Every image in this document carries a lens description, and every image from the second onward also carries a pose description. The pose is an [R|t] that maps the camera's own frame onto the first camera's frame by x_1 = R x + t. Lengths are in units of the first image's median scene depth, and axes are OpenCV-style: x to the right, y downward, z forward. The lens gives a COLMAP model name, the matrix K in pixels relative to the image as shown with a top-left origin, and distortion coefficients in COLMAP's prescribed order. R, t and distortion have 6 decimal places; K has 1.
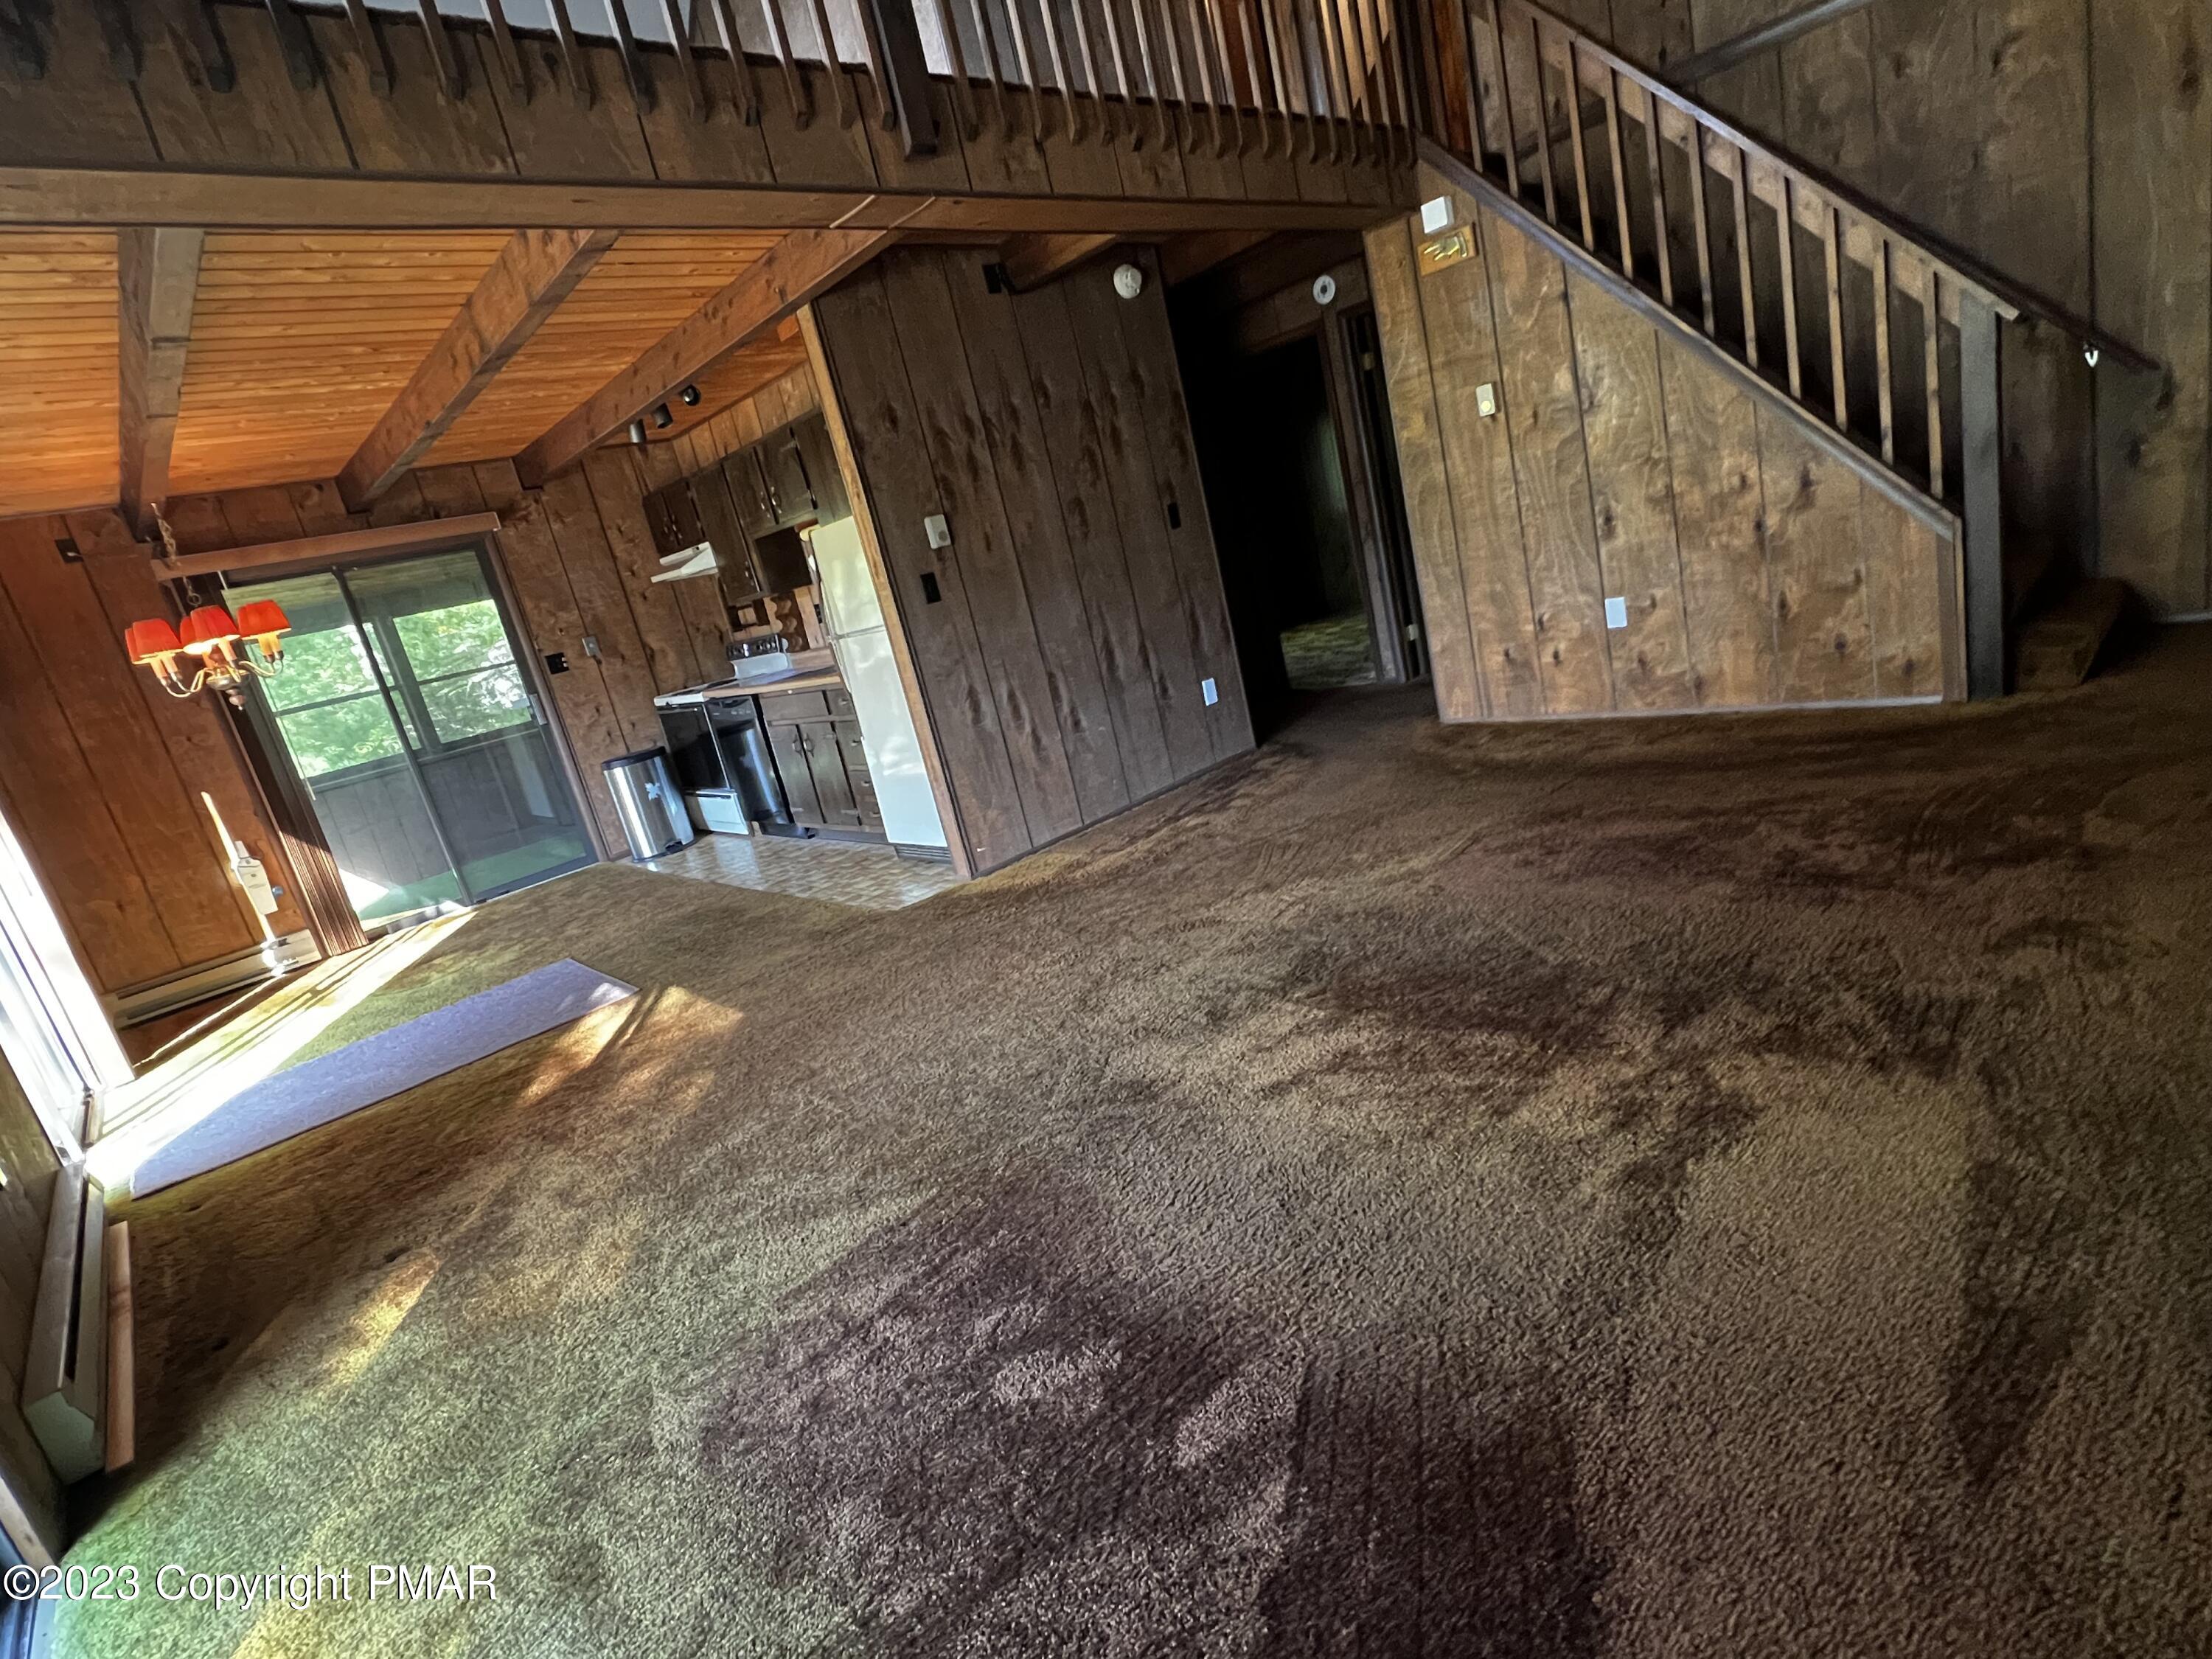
lens RADIAL K [[1119.4, 0, 1107.8], [0, 1119.4, 837.3], [0, 0, 1]] dist [-0.001711, 0.001335]
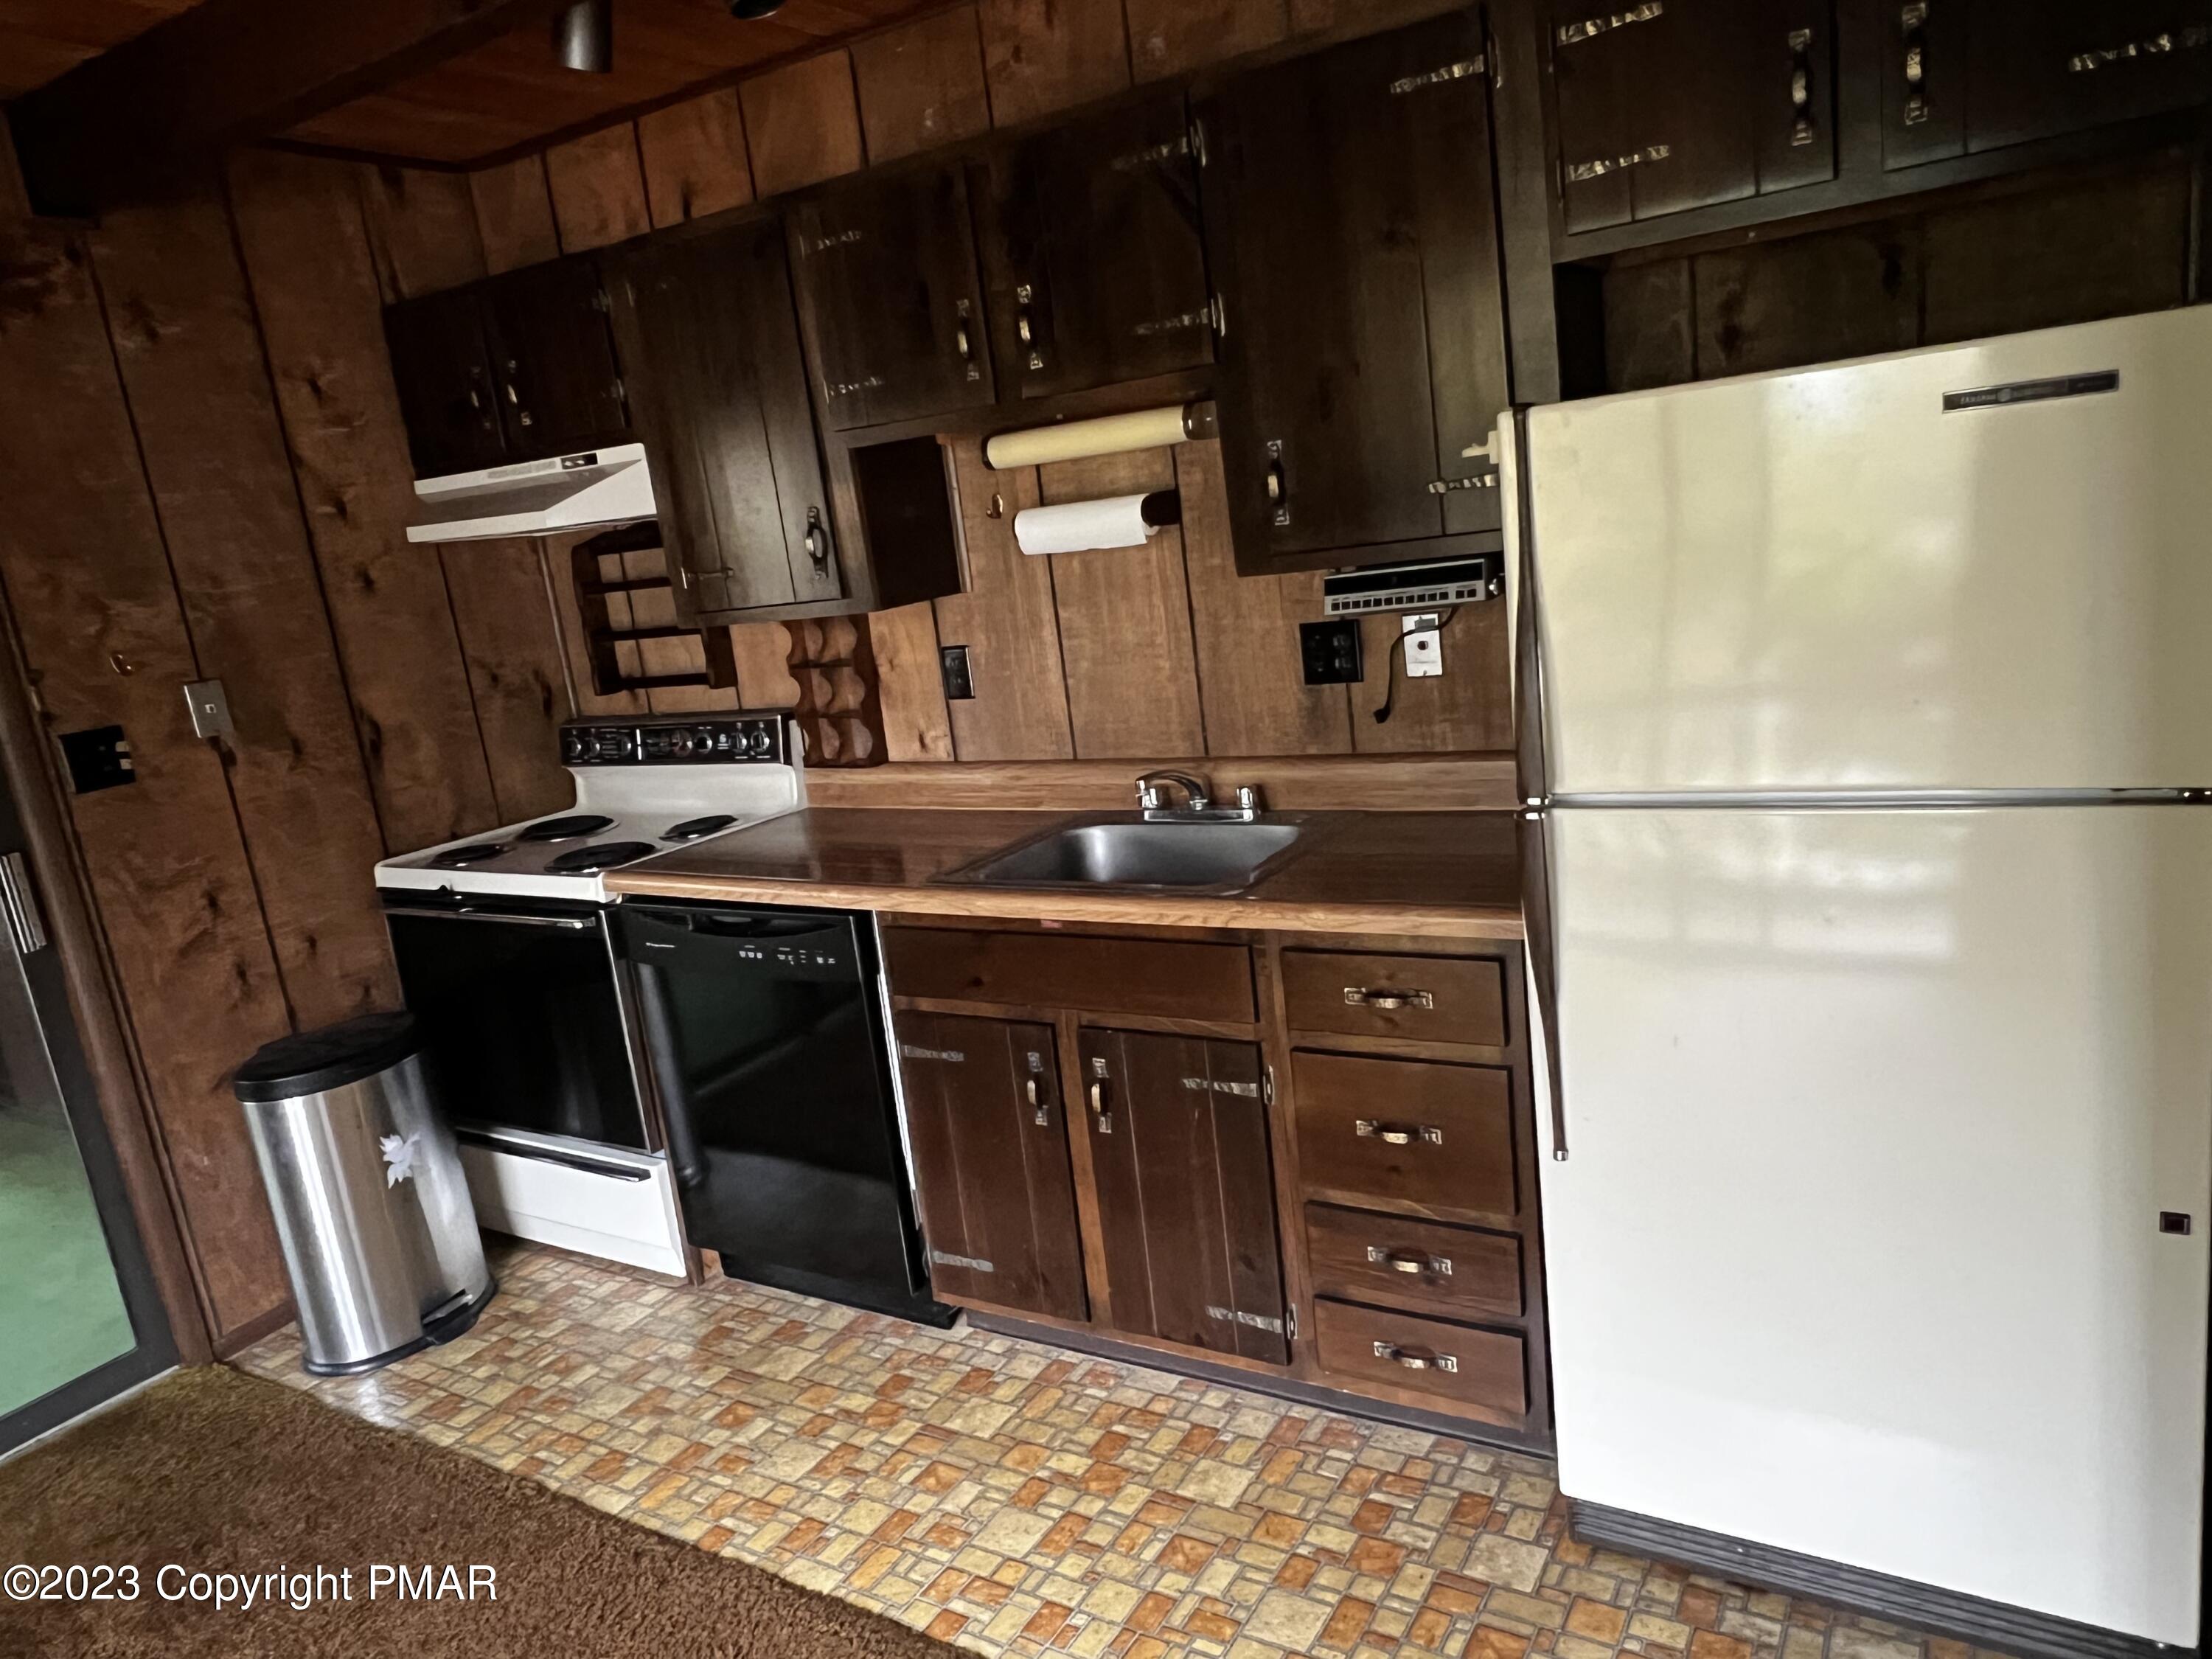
lens RADIAL K [[1489.1, 0, 1095.1], [0, 1489.1, 849.6], [0, 0, 1]] dist [0.001434, -0.005485]
pose [[0.958691, 0.045218, 0.280832, -0.413920], [-0.023014, 0.996378, -0.081866, -0.124132], [-0.283517, 0.072021, 0.956259, 0.630771]]
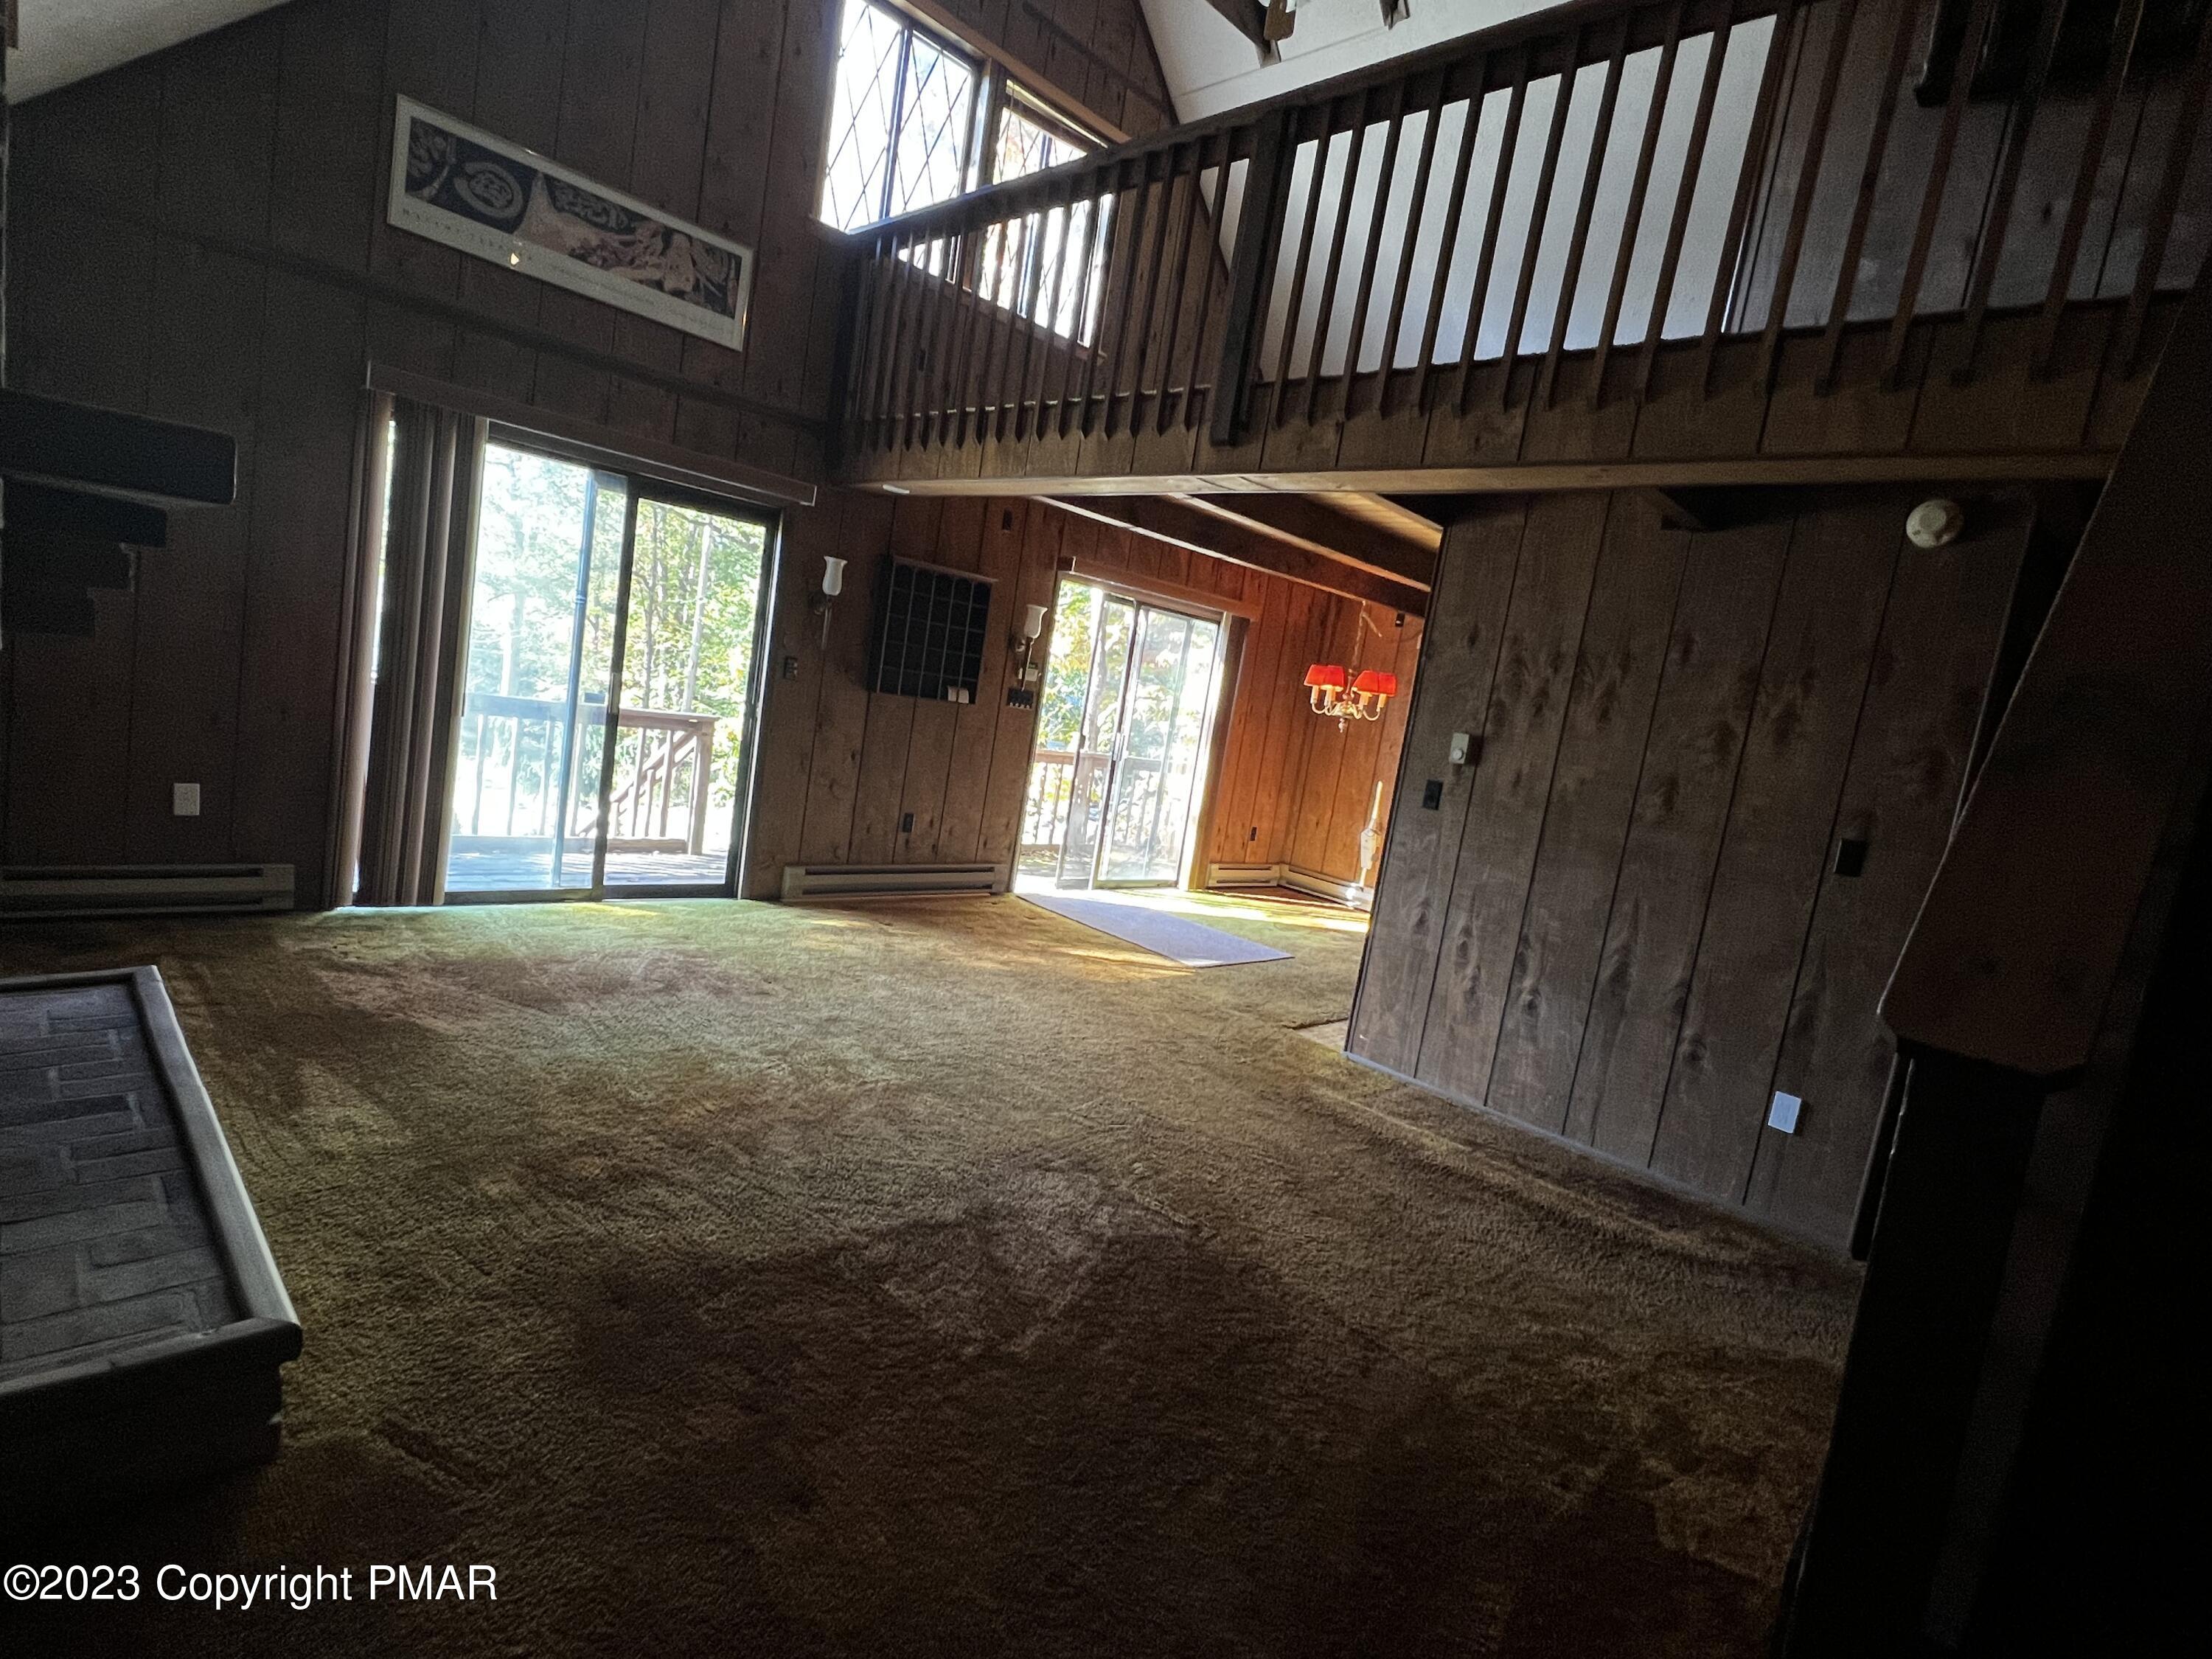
lens RADIAL K [[1119.4, 0, 1094.7], [0, 1119.4, 832.7], [0, 0, 1]] dist [-0.001711, 0.001335]
pose [[-0.017257, 0.348780, -0.937046, 0.662591], [-0.402822, 0.855335, 0.325785, -0.323843], [0.915116, 0.383085, 0.125735, 0.481590]]
